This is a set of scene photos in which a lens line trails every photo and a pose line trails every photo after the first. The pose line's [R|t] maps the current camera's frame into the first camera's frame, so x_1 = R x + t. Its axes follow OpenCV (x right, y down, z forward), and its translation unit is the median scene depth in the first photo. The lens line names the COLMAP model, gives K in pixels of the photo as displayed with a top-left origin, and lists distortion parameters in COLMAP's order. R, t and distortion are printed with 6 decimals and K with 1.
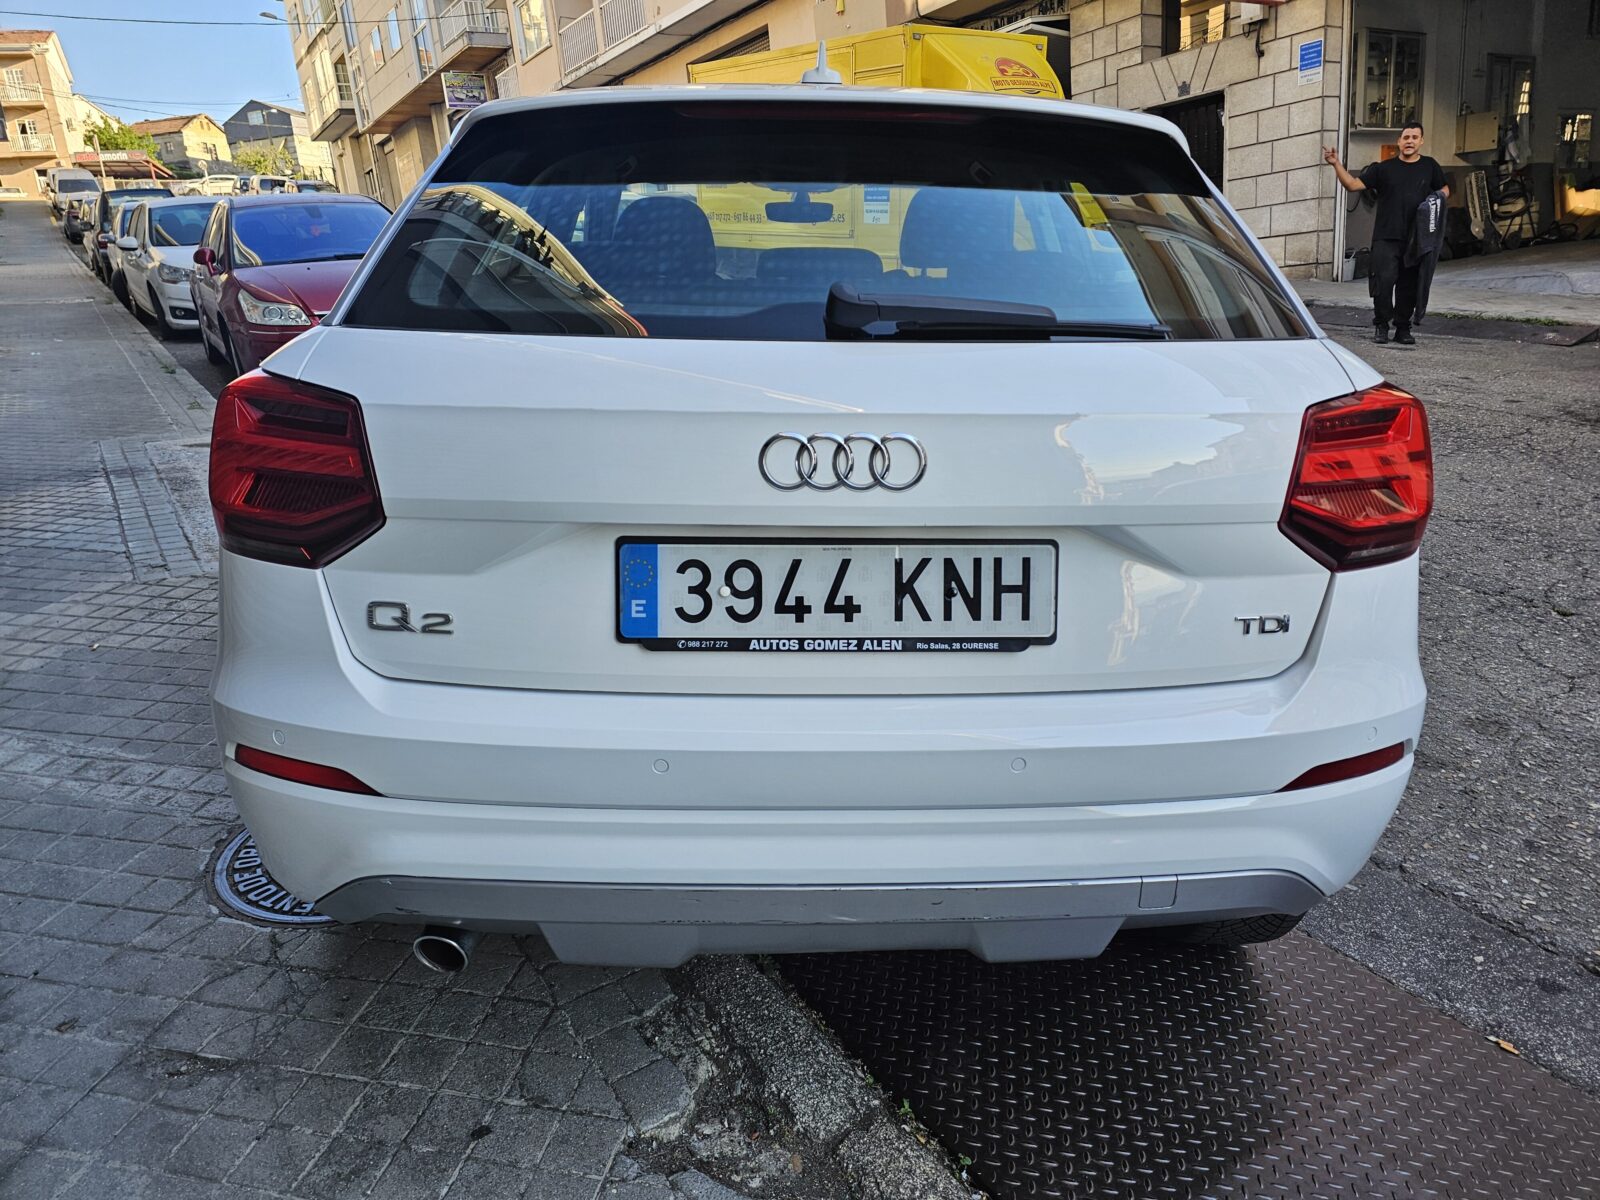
lens RADIAL K [[1062.4, 0, 823.1], [0, 1062.4, 563.1], [0, 0, 1]] dist [0.088106, -0.097646]
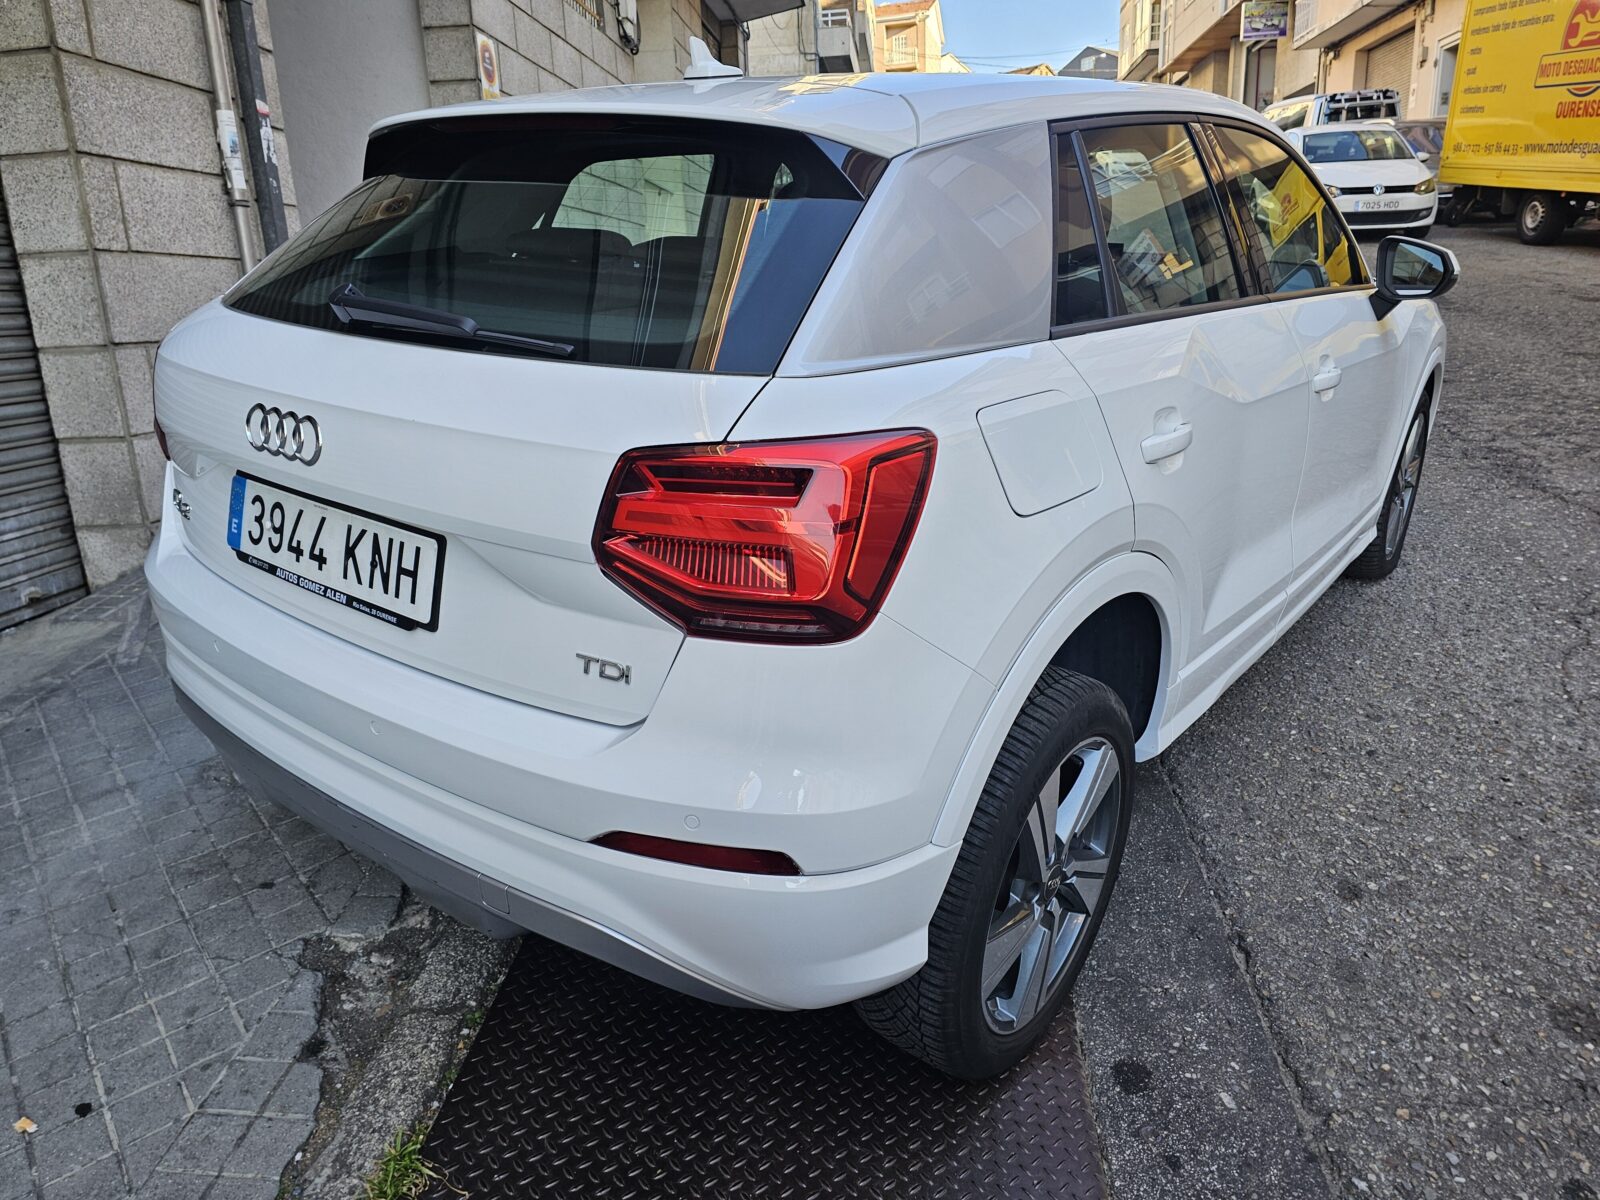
lens RADIAL K [[1071.9, 0, 799.9], [0, 1071.9, 551.0], [0, 0, 1]] dist [0.053575, -0.055818]
pose [[0.771761, 0.199871, -0.603686, 1.093091], [-0.174907, 0.979425, 0.100669, -0.169706], [0.611386, 0.027896, 0.790841, 0.357838]]
